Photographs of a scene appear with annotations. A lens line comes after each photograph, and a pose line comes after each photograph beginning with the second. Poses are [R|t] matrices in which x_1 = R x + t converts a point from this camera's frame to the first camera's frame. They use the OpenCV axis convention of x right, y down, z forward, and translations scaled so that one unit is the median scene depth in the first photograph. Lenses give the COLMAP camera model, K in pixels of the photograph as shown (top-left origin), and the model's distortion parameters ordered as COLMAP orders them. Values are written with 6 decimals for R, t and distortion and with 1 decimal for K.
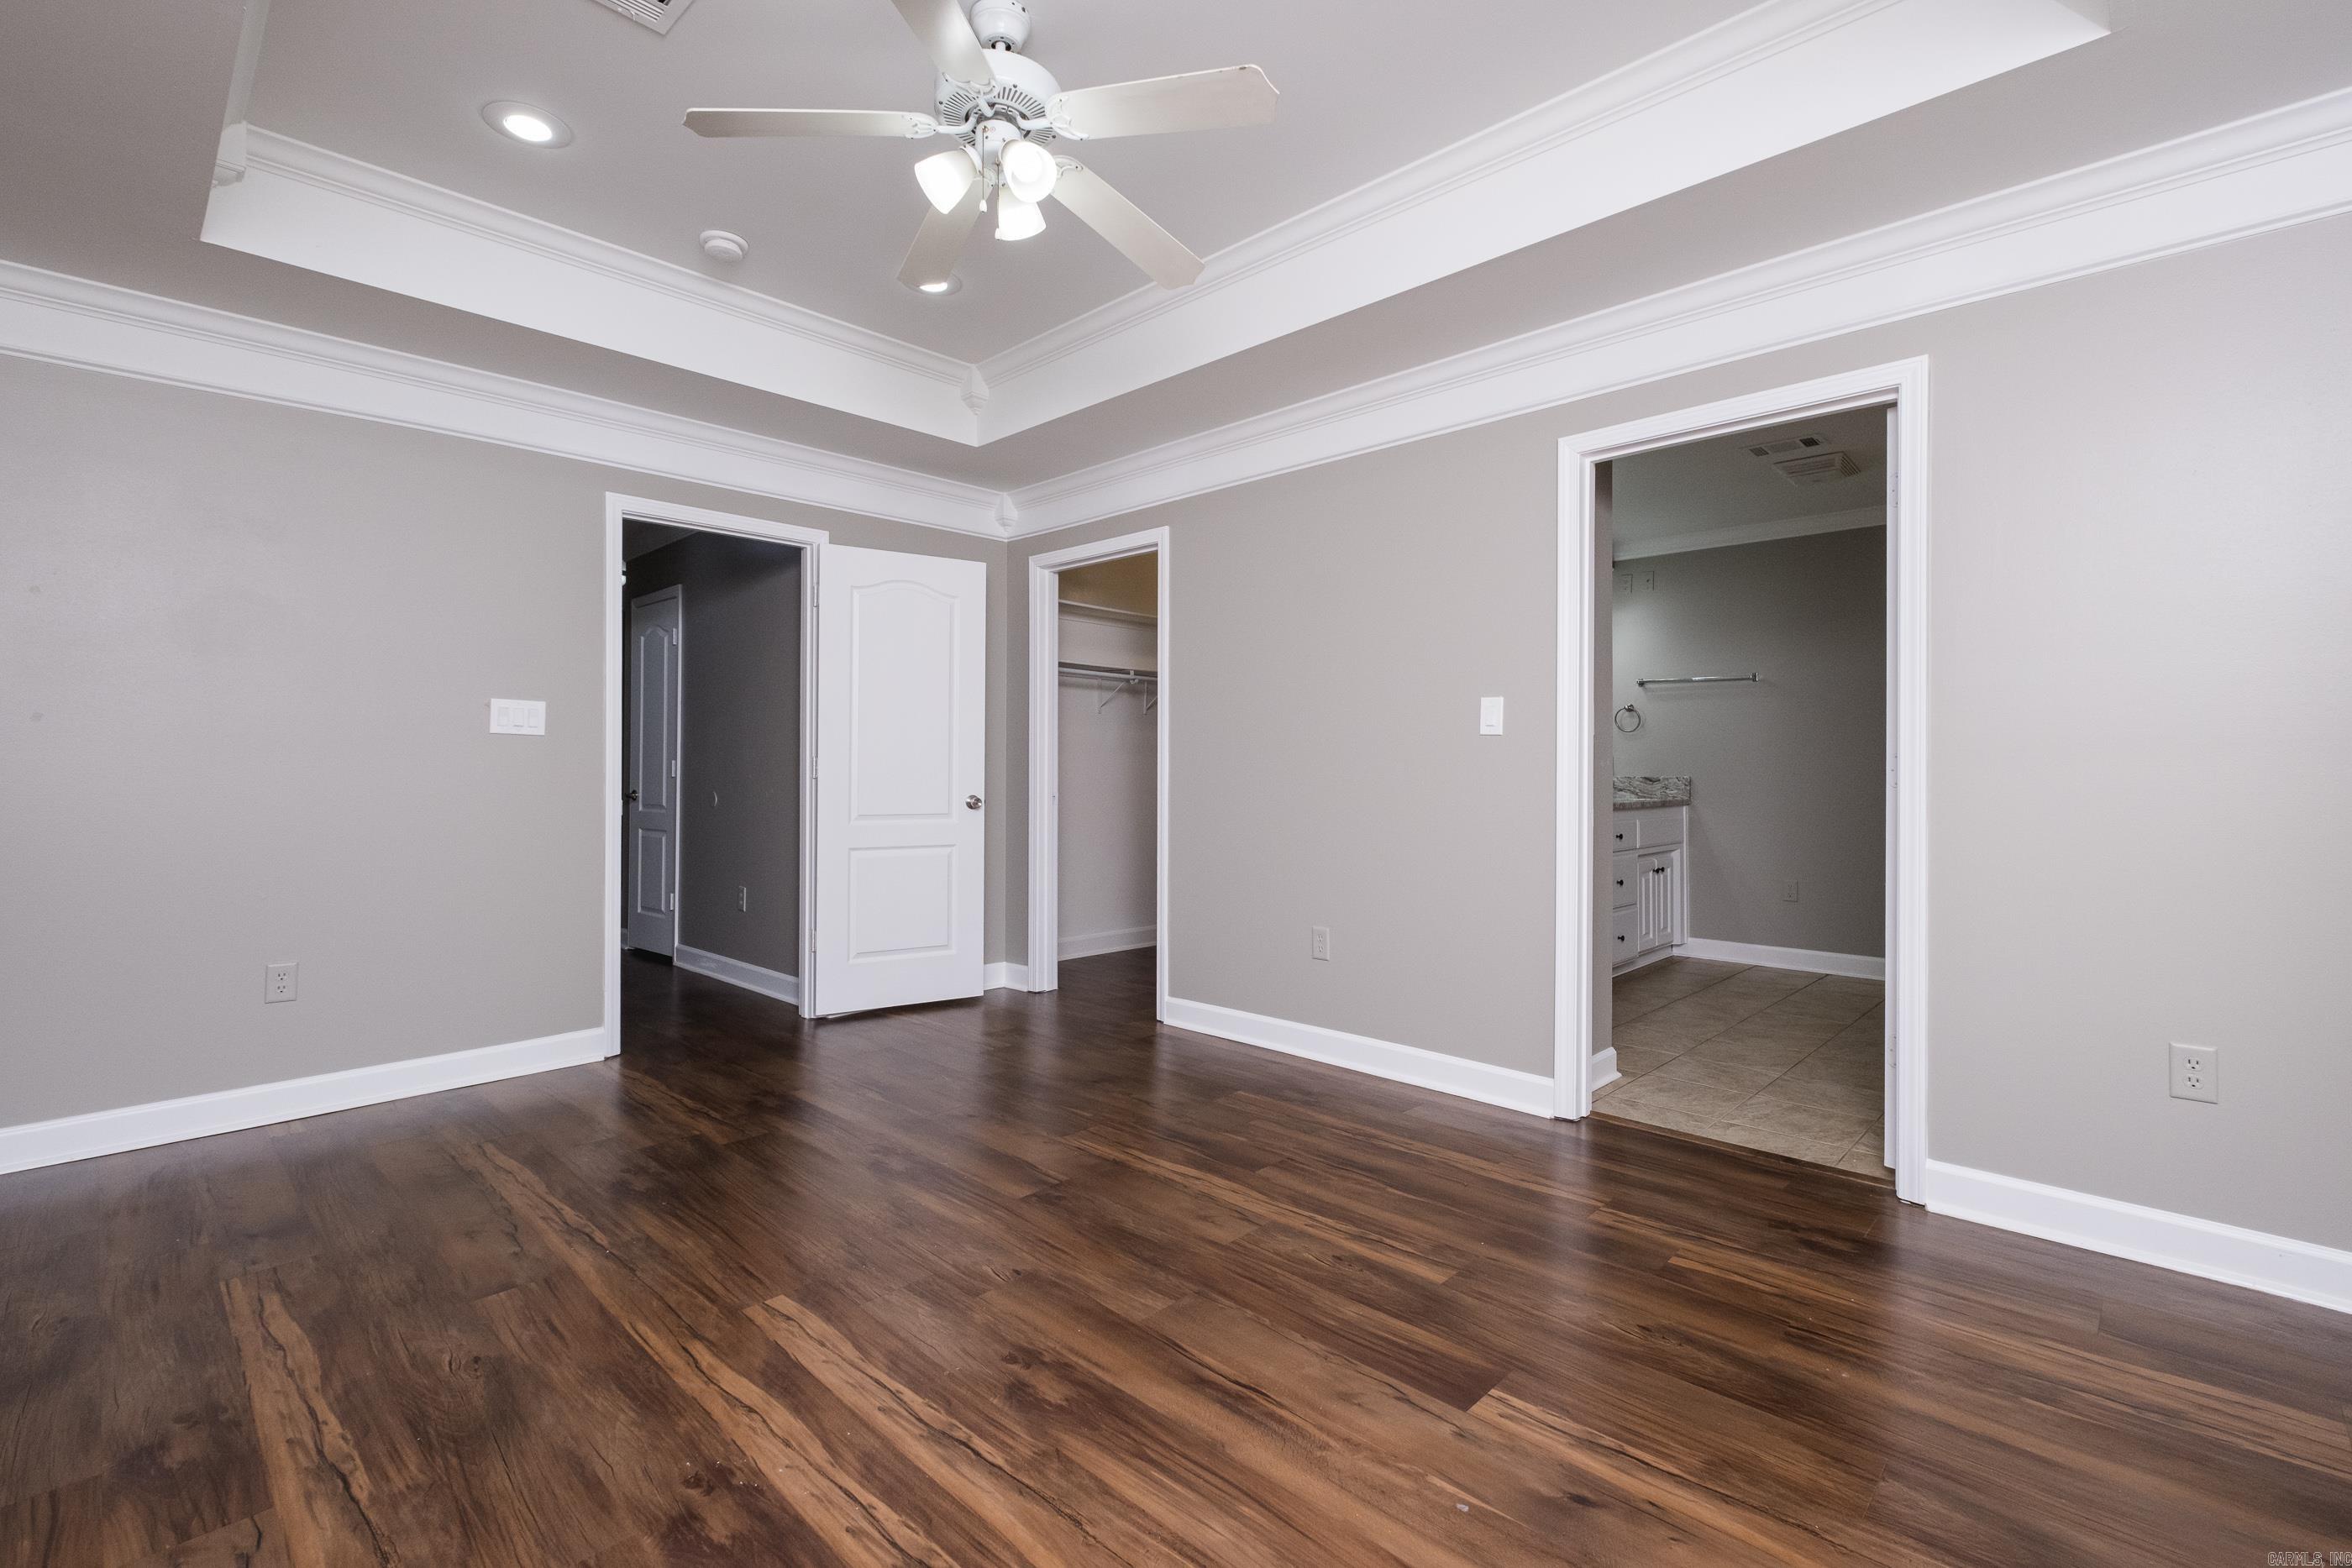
lens RADIAL K [[1064.2, 0, 1198.2], [0, 1064.2, 821.4], [0, 0, 1]] dist [-0.000019, -0.000752]
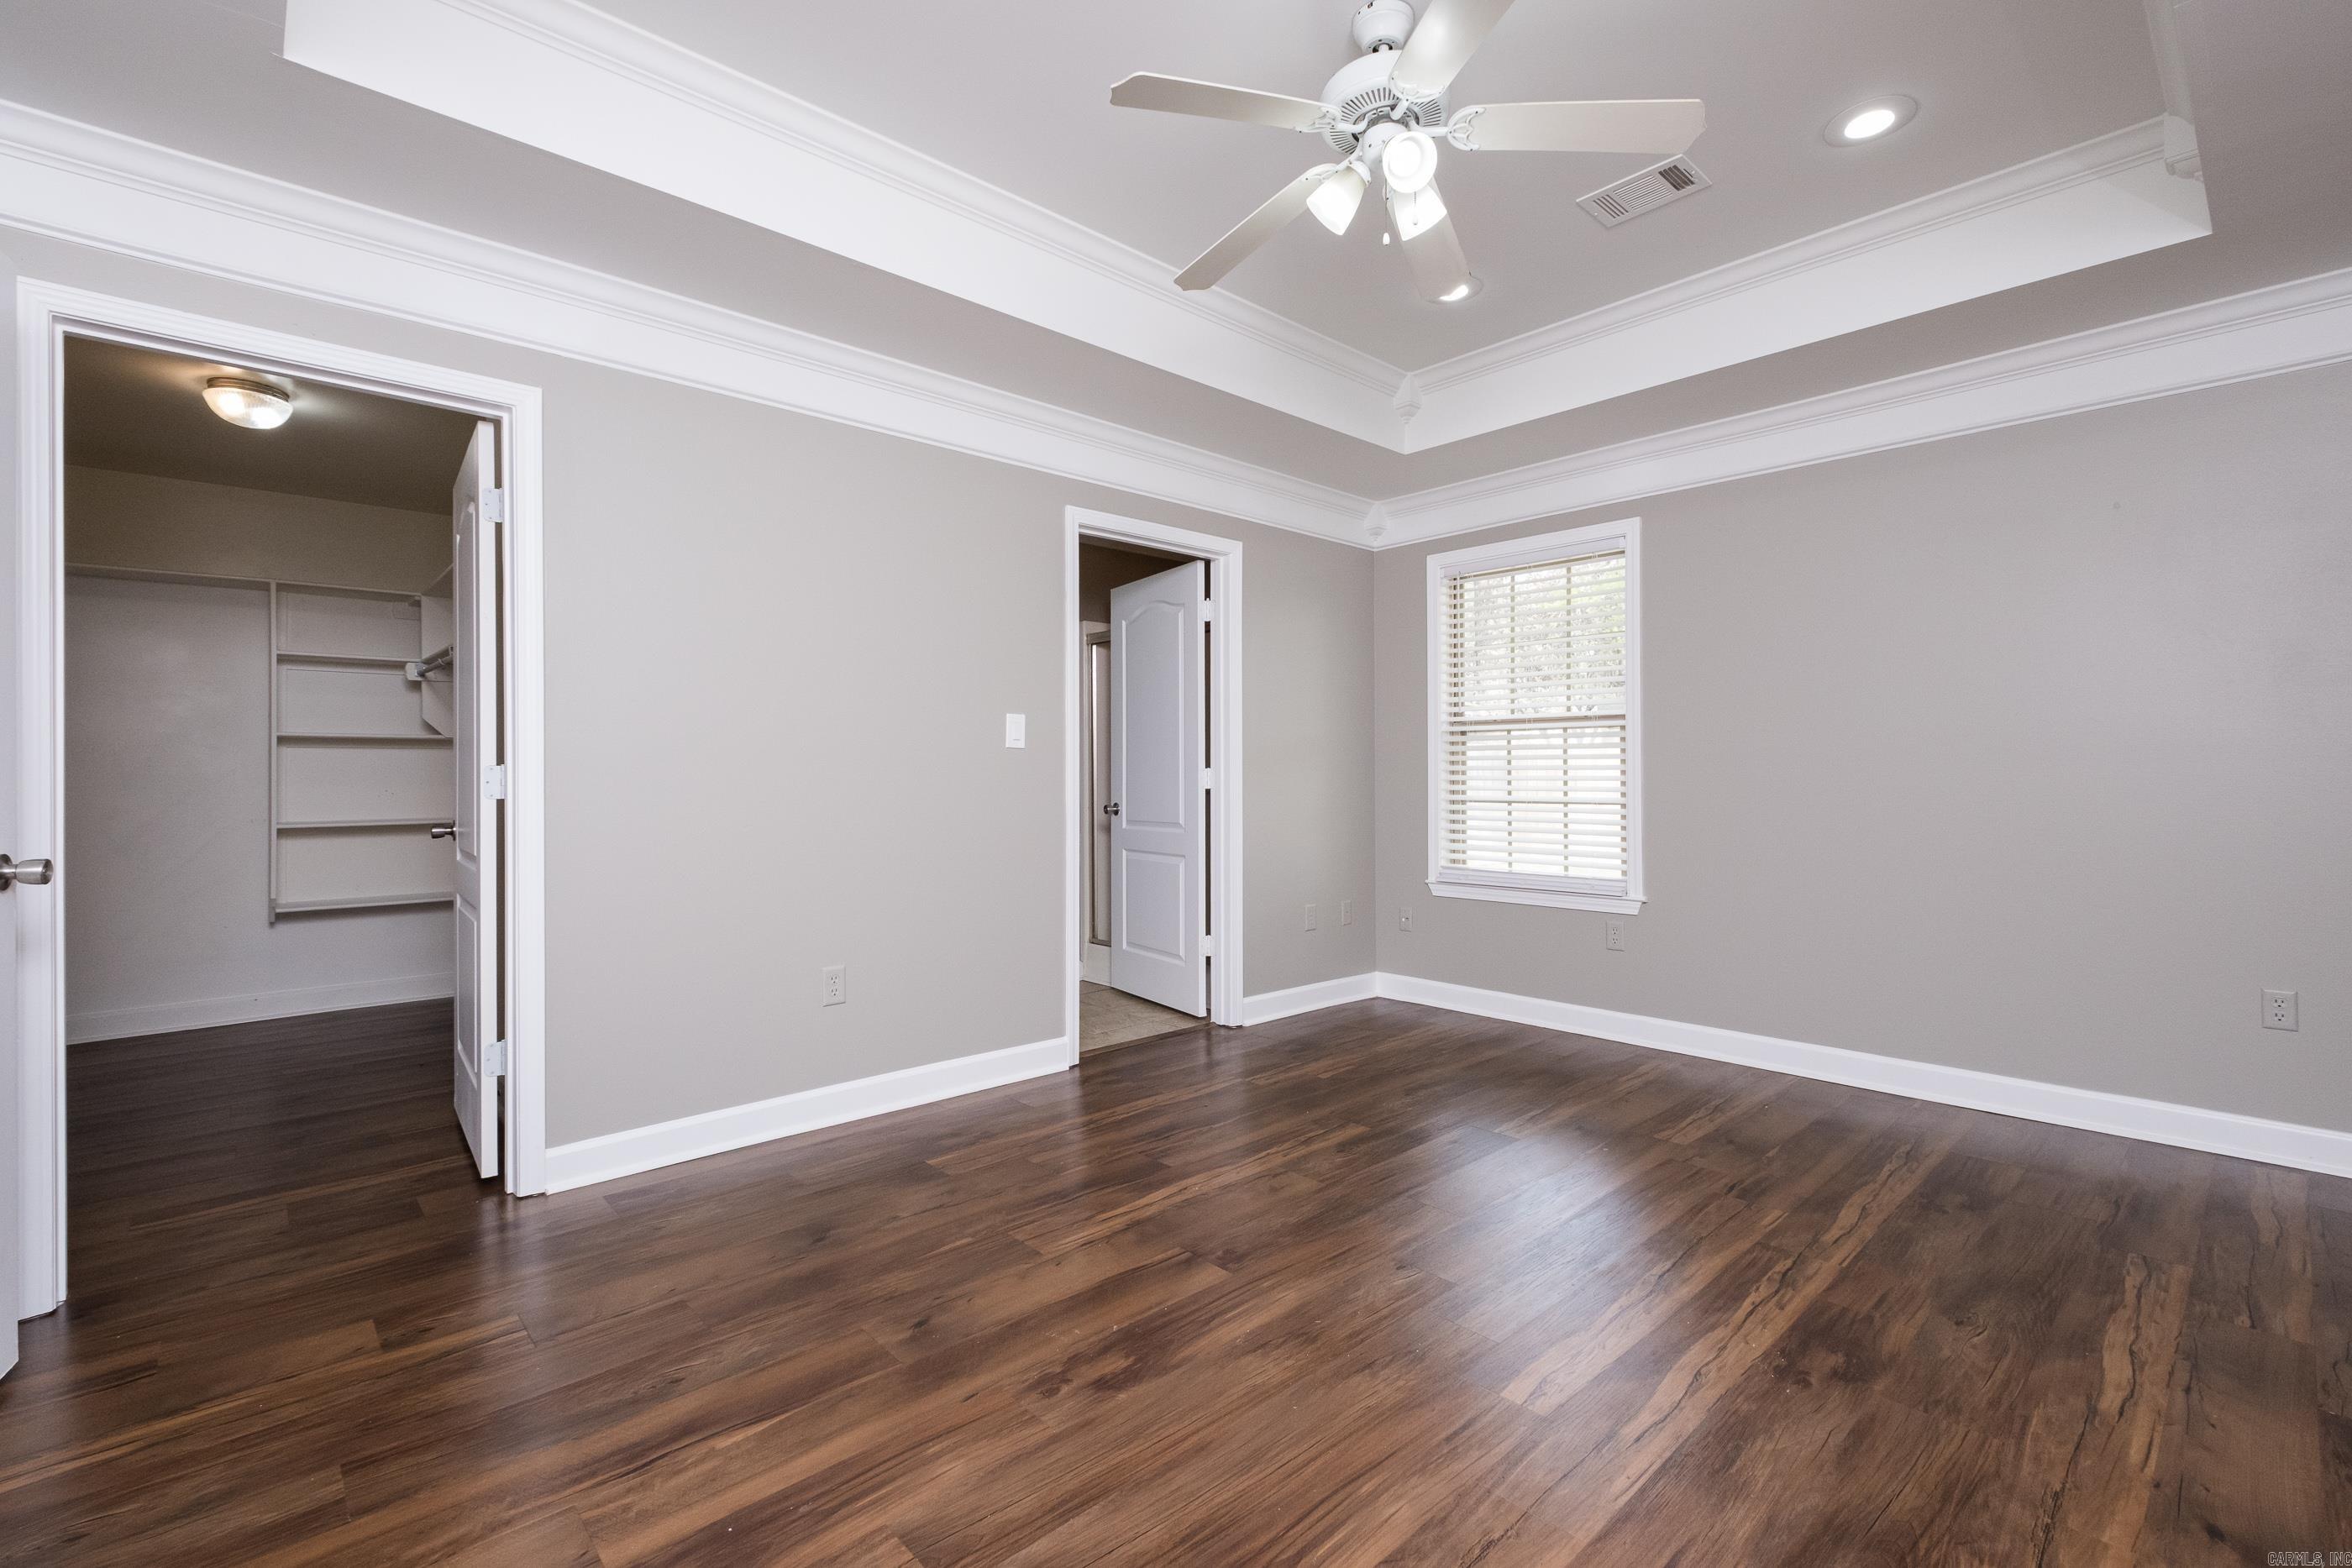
lens RADIAL K [[1017.5, 0, 1202.7], [0, 1017.5, 783.5], [0, 0, 1]] dist [0.000195, -0.001003]
pose [[0.055616, -0.008745, 0.998414, -1.269712], [0.056506, 0.998387, 0.005597, -0.063015], [-0.996852, 0.056105, 0.056020, 1.219915]]
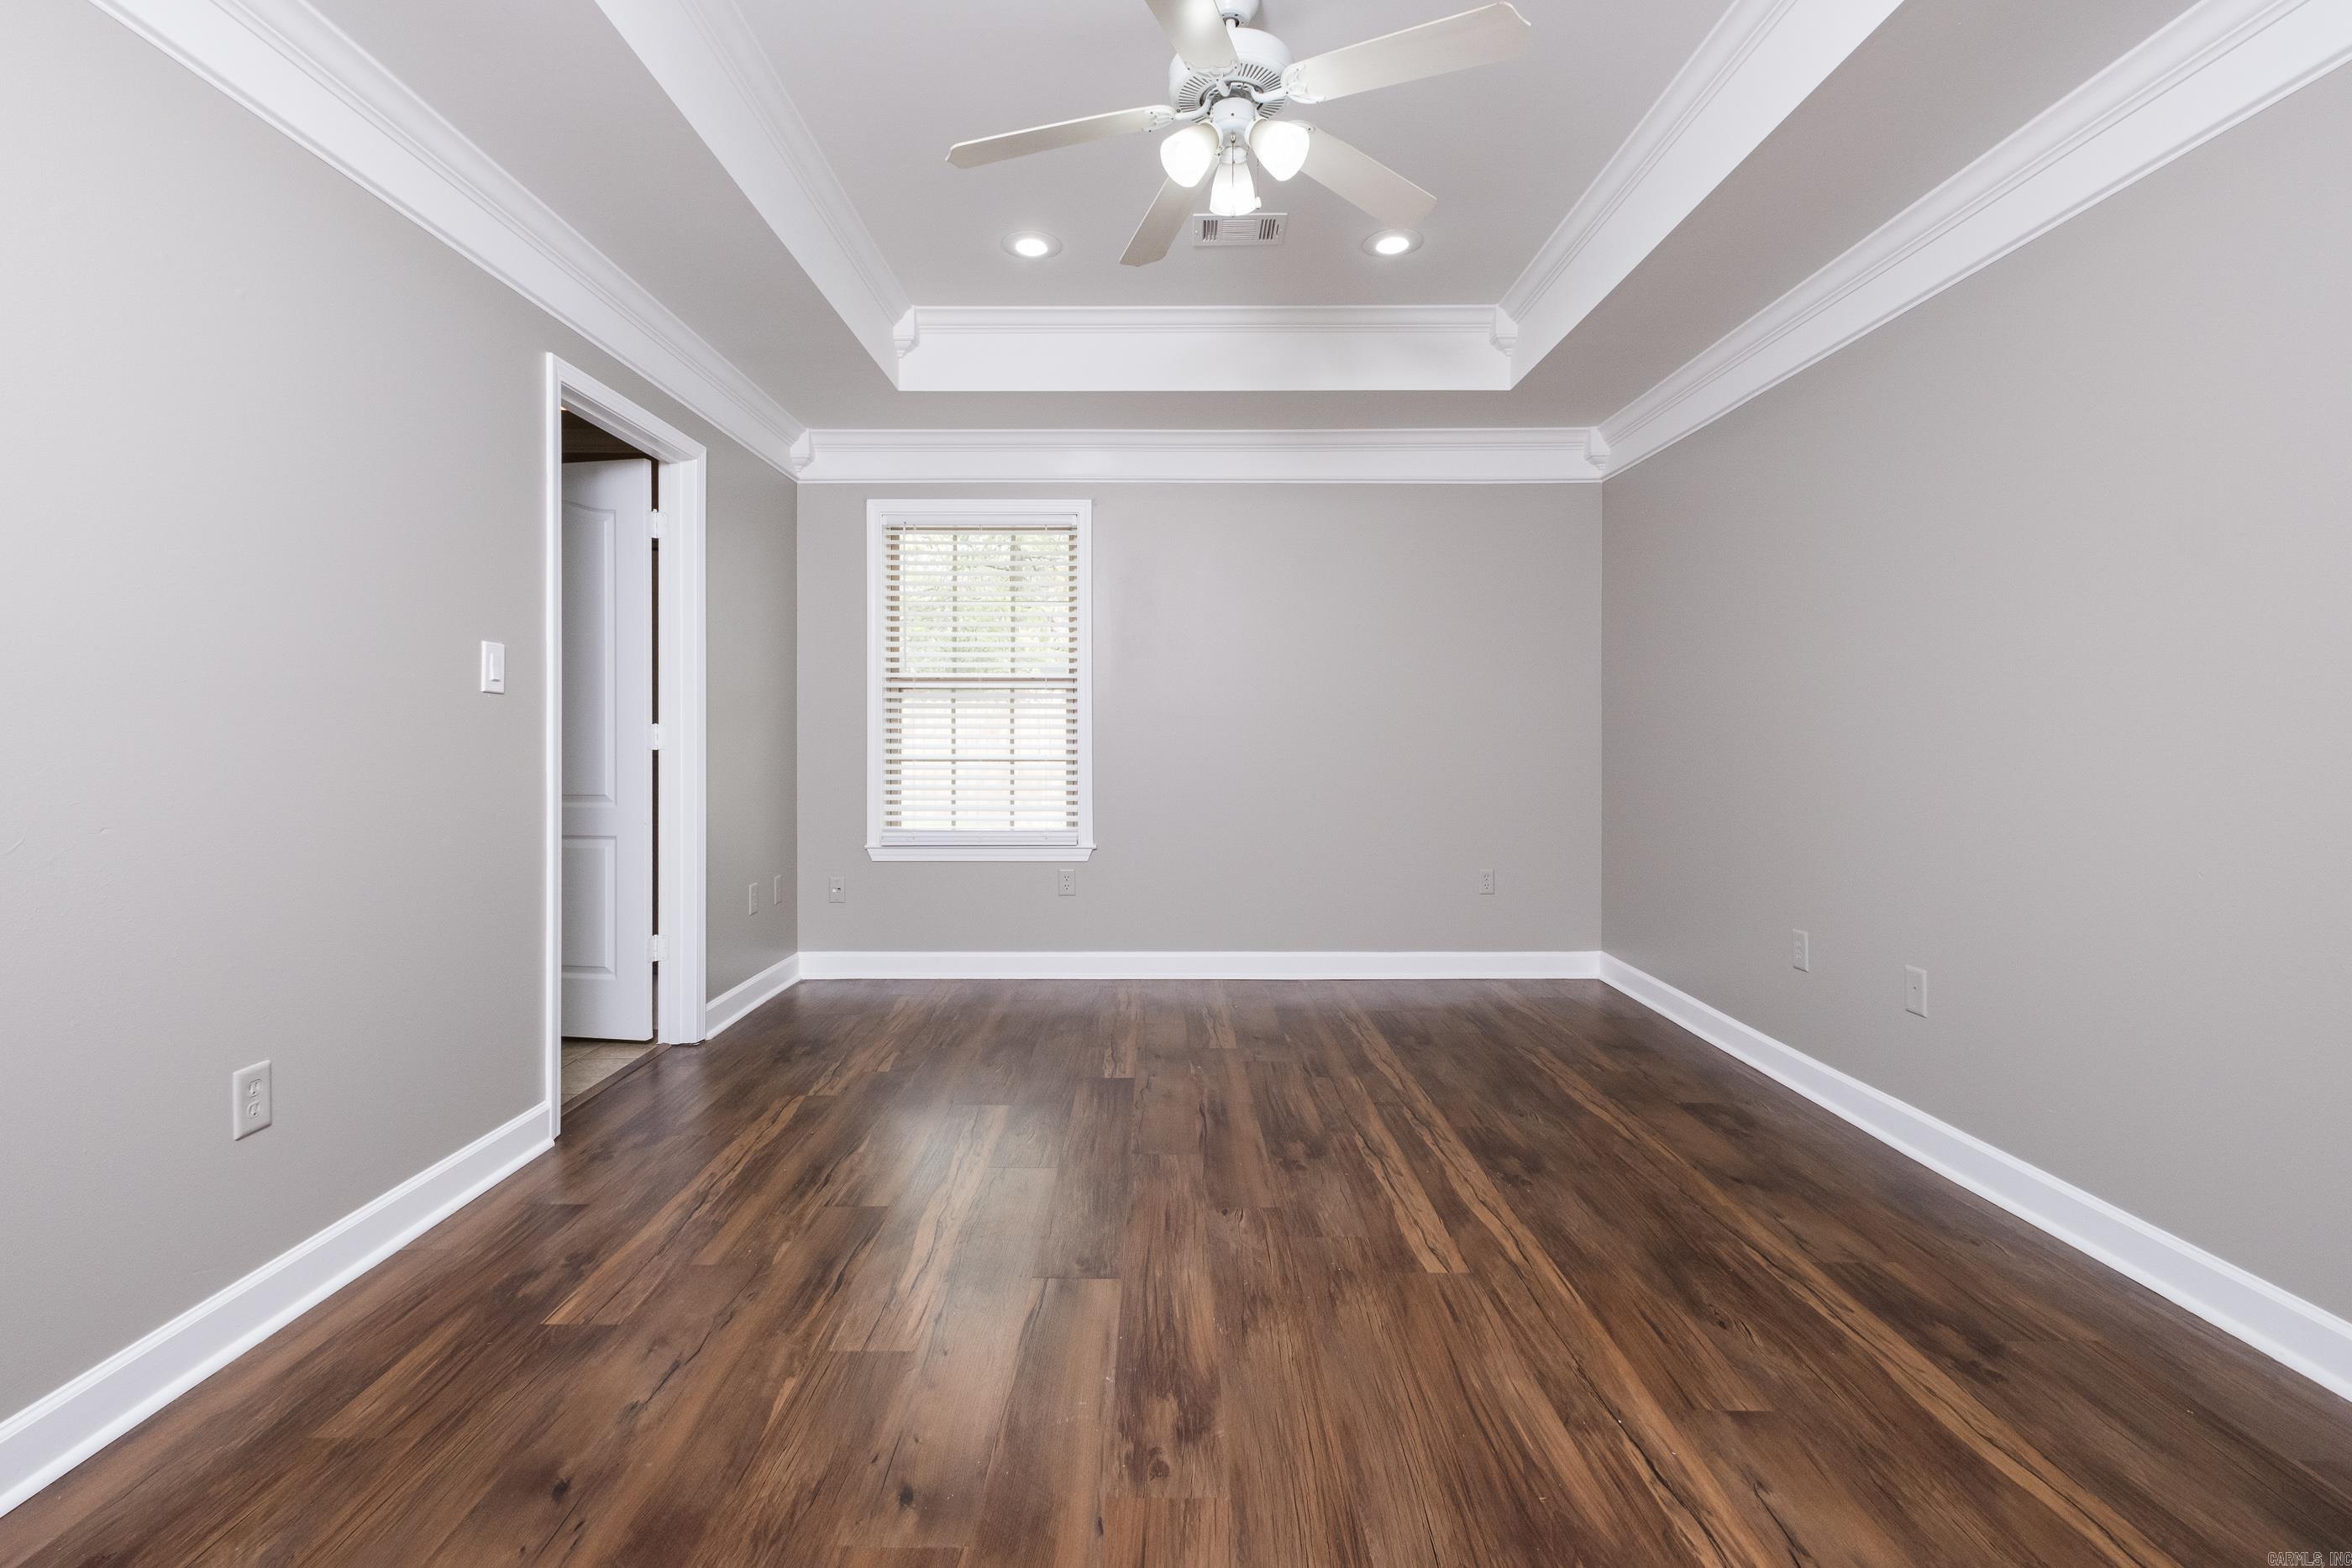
lens RADIAL K [[1026.1, 0, 1161.3], [0, 1026.1, 747.8], [0, 0, 1]] dist [0.009471, -0.000492]
pose [[-0.681164, -0.013196, 0.732012, -0.956601], [0.037184, 0.997924, 0.052590, -0.102081], [-0.731186, 0.063041, -0.679259, 1.882889]]
